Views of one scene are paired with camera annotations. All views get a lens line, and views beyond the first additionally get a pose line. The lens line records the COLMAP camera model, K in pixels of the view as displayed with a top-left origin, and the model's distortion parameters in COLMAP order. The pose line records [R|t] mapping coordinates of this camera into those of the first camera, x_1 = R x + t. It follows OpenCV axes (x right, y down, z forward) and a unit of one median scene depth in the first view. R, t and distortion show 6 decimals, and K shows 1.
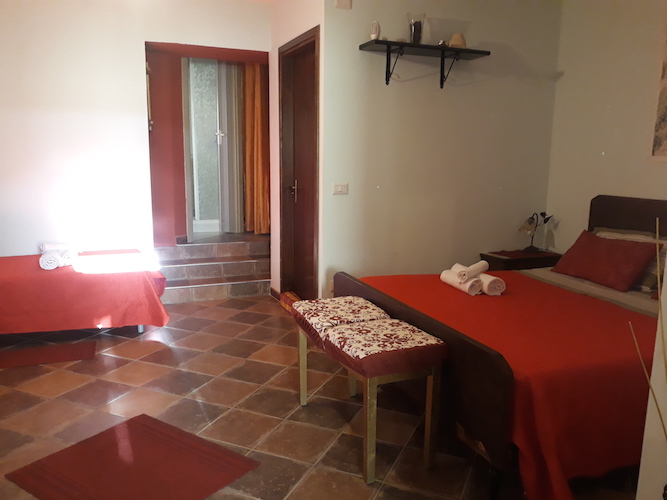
lens RADIAL K [[561.9, 0, 332.7], [0, 561.9, 250.3], [0, 0, 1]] dist [0.058846, -0.054025]
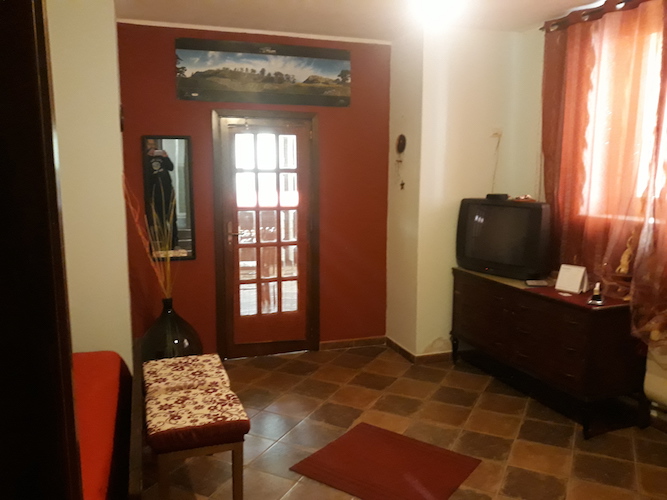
lens RADIAL K [[561.9, 0, 332.5], [0, 561.9, 250.6], [0, 0, 1]] dist [0.058846, -0.054025]
pose [[-0.998696, -0.025236, 0.044375, -0.249880], [-0.010288, 0.950920, 0.309265, -0.428114], [-0.050002, 0.308406, -0.949940, 1.912333]]
